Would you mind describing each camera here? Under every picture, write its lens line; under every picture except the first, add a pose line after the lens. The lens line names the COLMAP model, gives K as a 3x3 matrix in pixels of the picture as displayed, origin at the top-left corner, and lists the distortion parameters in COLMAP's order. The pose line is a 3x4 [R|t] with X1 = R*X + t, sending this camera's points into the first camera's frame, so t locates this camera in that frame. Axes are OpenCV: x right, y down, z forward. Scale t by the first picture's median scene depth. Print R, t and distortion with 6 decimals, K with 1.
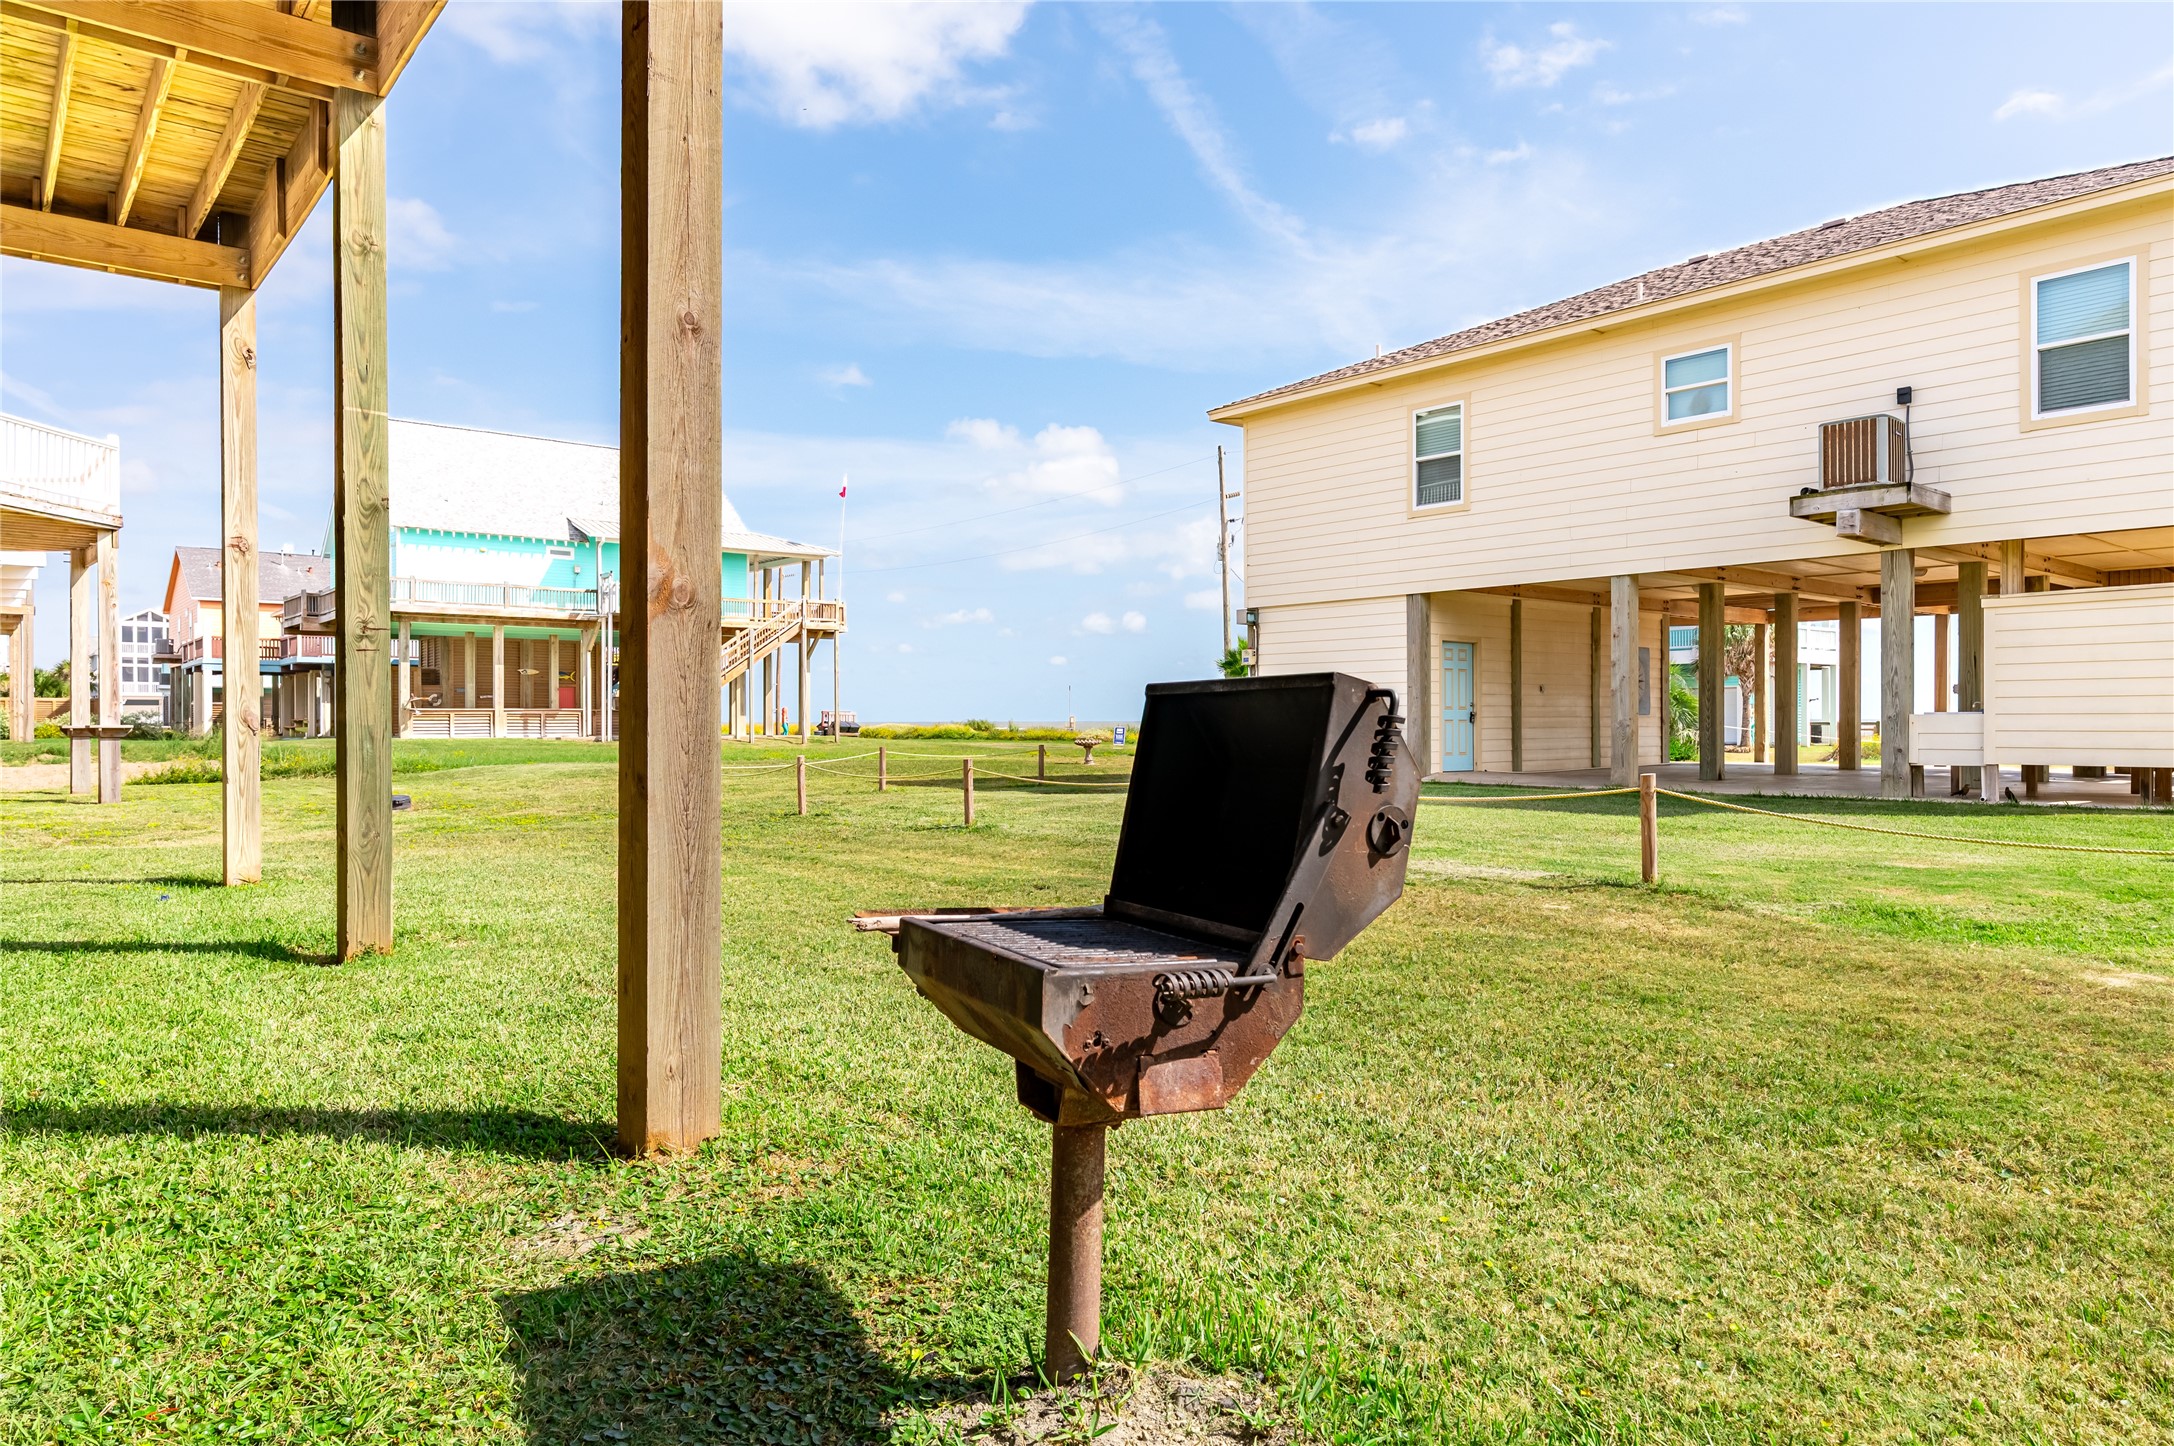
lens RADIAL K [[1357.2, 0, 1087.0], [0, 1357.2, 723.0], [0, 0, 1]] dist [0.002414, -0.000858]
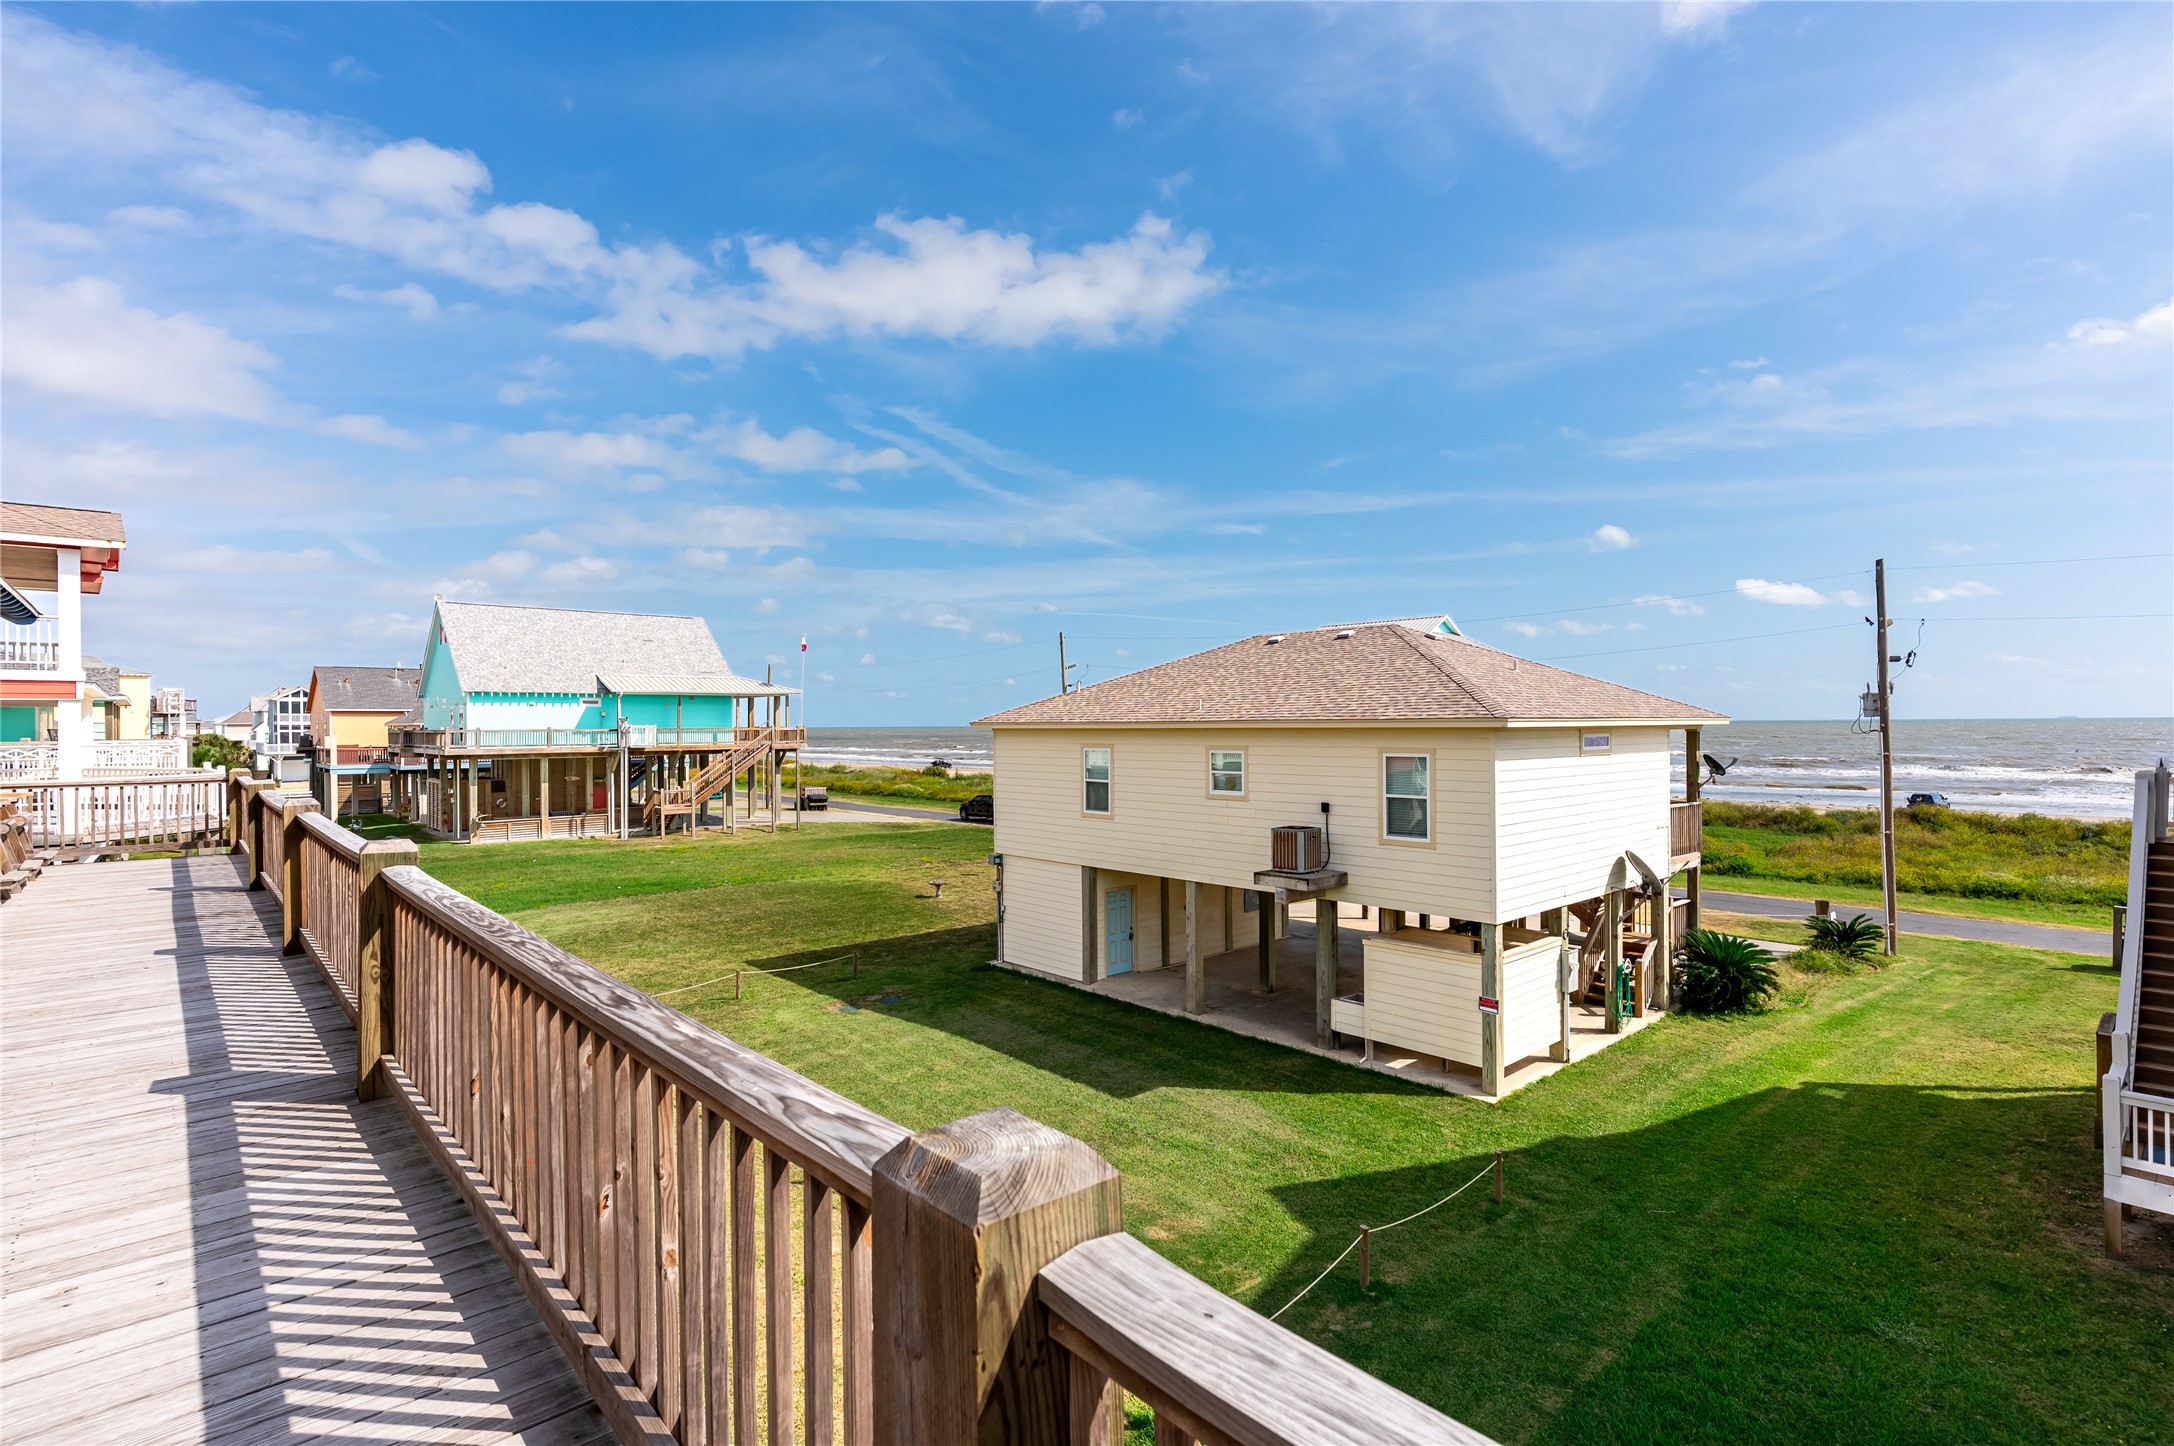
lens RADIAL K [[1033.2, 0, 1087.0], [0, 1033.2, 723.0], [0, 0, 1]] dist [0.000052, -0.000230]
pose [[0.999256, -0.007497, 0.037838, 0.204978], [0.007524, 0.999972, -0.000570, -0.265706], [-0.037833, 0.000854, 0.999284, -0.186660]]
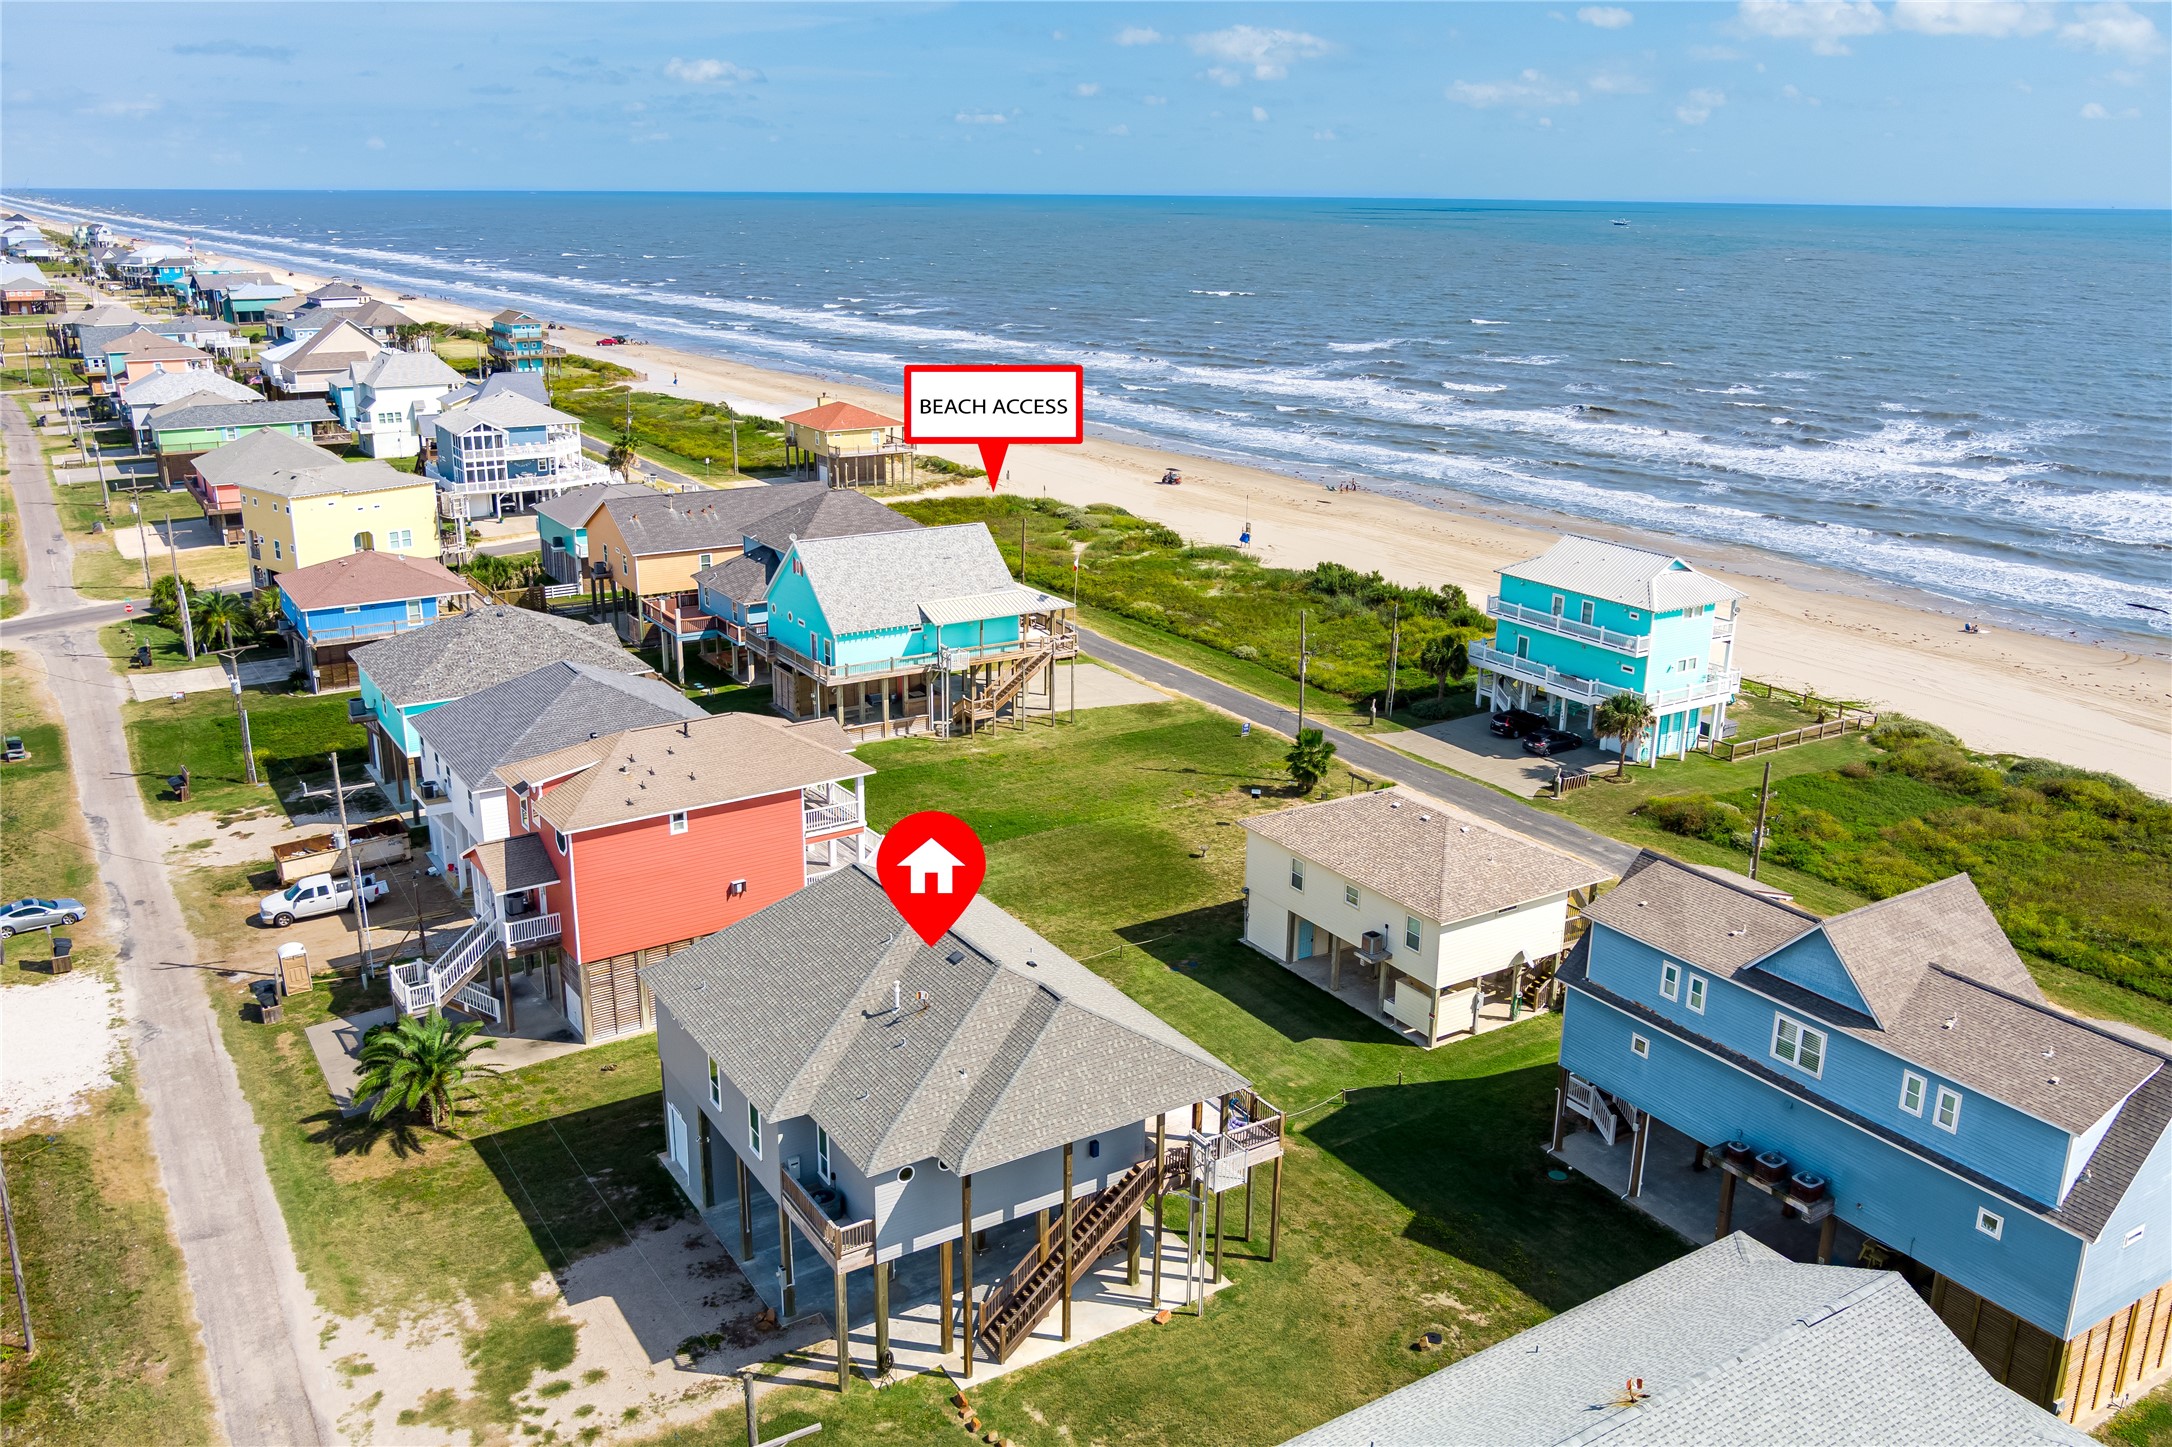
lens RADIAL K [[1736.4, 0, 1086.0], [0, 1736.4, 723.5], [0, 0, 1]] dist [-0.007588, -0.016089]
pose [[0.991589, 0.050732, -0.119072, 0.236462], [-0.013709, 0.955972, 0.293138, -1.743088], [0.128701, -0.289040, 0.948626, -2.855471]]
